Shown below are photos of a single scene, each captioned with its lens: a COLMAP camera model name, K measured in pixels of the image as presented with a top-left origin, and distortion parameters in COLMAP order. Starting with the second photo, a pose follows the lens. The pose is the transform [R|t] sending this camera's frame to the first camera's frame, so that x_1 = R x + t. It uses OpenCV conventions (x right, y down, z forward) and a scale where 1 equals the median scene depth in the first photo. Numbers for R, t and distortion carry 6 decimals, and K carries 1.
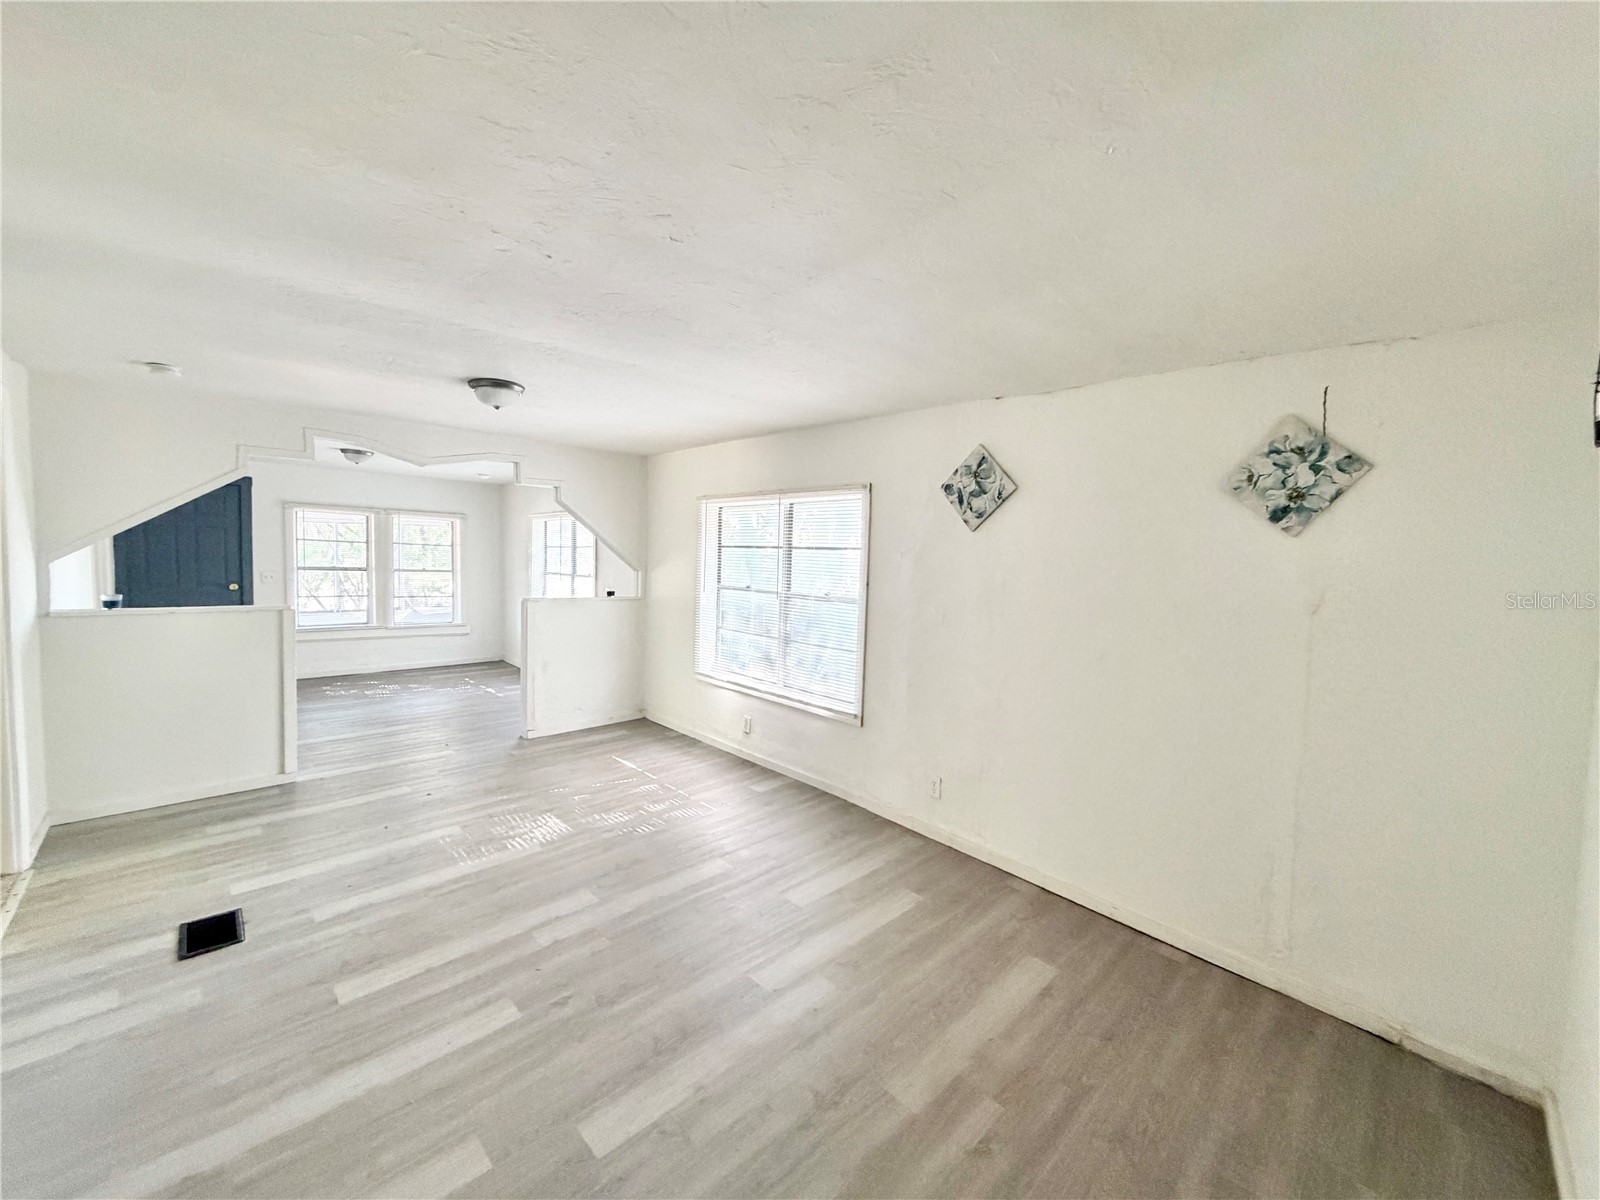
lens RADIAL K [[633.4, 0, 800.0], [0, 633.4, 600.0], [0, 0, 1]] dist [0.000396, -0.000023]
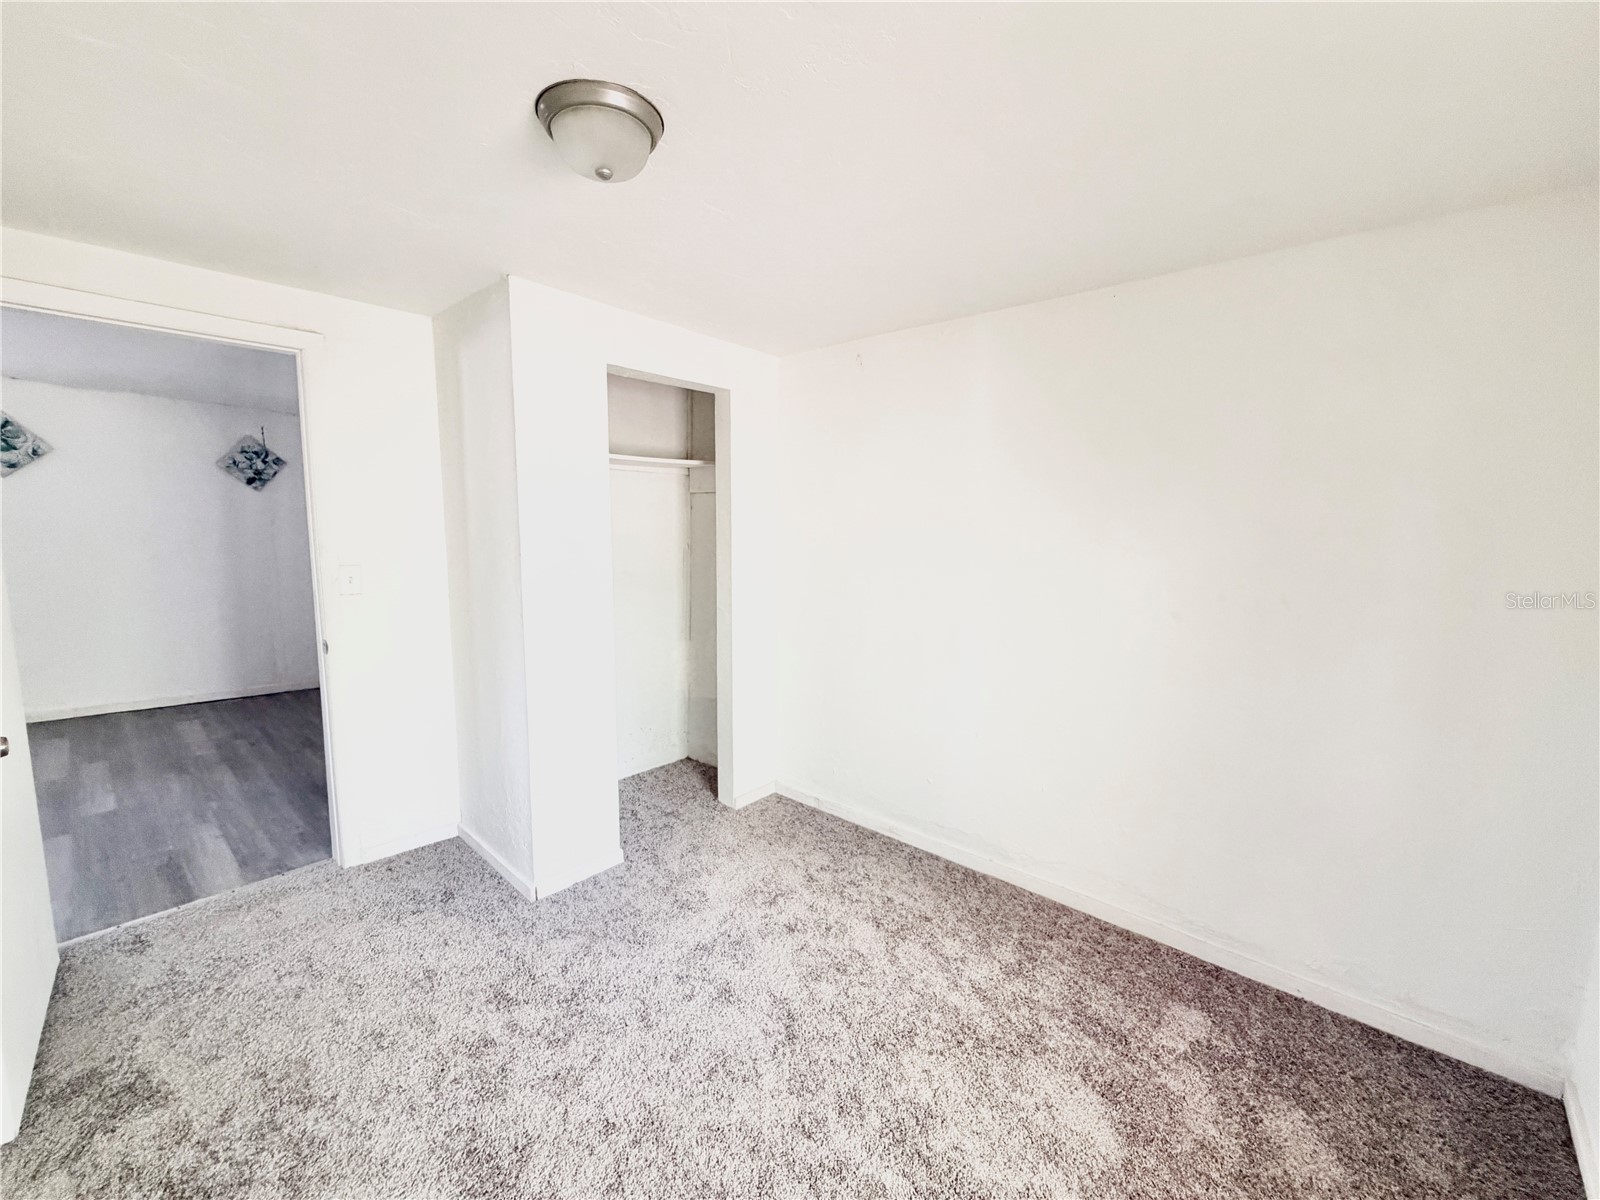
lens RADIAL K [[633.4, 0, 800.0], [0, 633.4, 600.0], [0, 0, 1]] dist [0.000396, -0.000023]
pose [[-0.084803, -0.145746, 0.985681, -1.649334], [0.053463, 0.987154, 0.150564, 0.043879], [-0.994962, 0.065465, -0.075921, -0.709179]]
